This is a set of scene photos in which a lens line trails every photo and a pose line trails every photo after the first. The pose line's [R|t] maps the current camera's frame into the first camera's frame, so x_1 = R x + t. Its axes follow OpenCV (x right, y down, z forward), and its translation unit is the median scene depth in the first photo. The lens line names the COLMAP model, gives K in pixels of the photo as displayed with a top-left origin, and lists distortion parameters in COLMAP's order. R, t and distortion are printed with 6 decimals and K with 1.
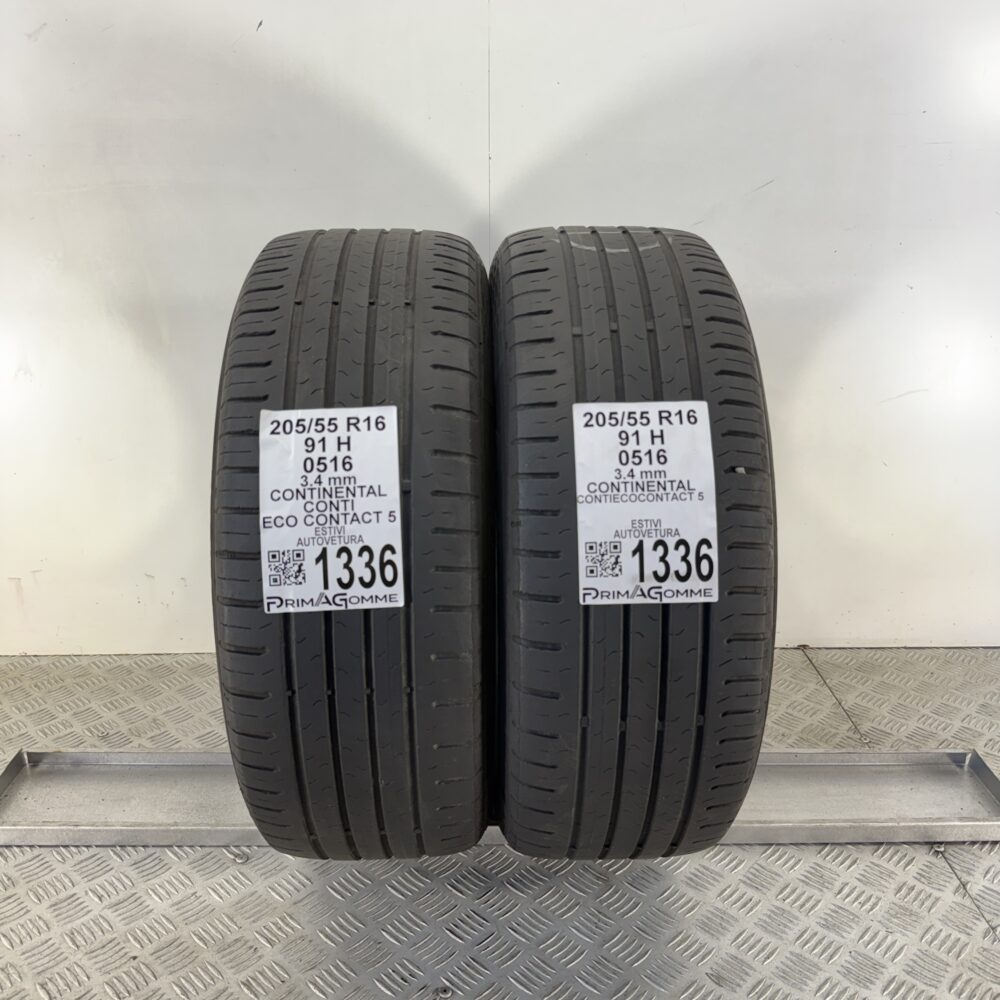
lens RADIAL K [[1033.2, 0, 520.2], [0, 1033.2, 542.8], [0, 0, 1]] dist [0.173060, -0.462198]
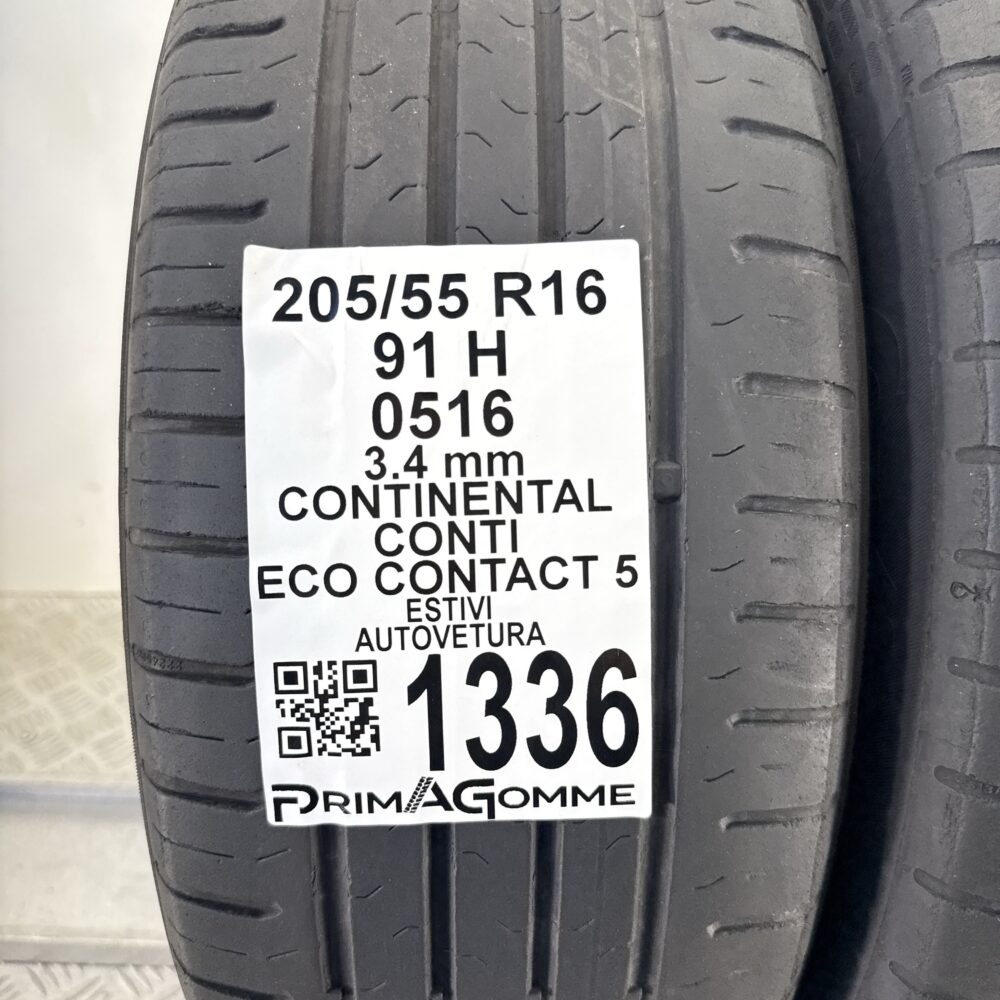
lens RADIAL K [[1033.2, 0, 520.2], [0, 1033.2, 542.8], [0, 0, 1]] dist [0.173060, -0.462198]
pose [[0.999824, 0.018713, 0.001236, -0.159457], [-0.018672, 0.987125, 0.158856, -0.088937], [0.001753, -0.158852, 0.987301, 0.656478]]
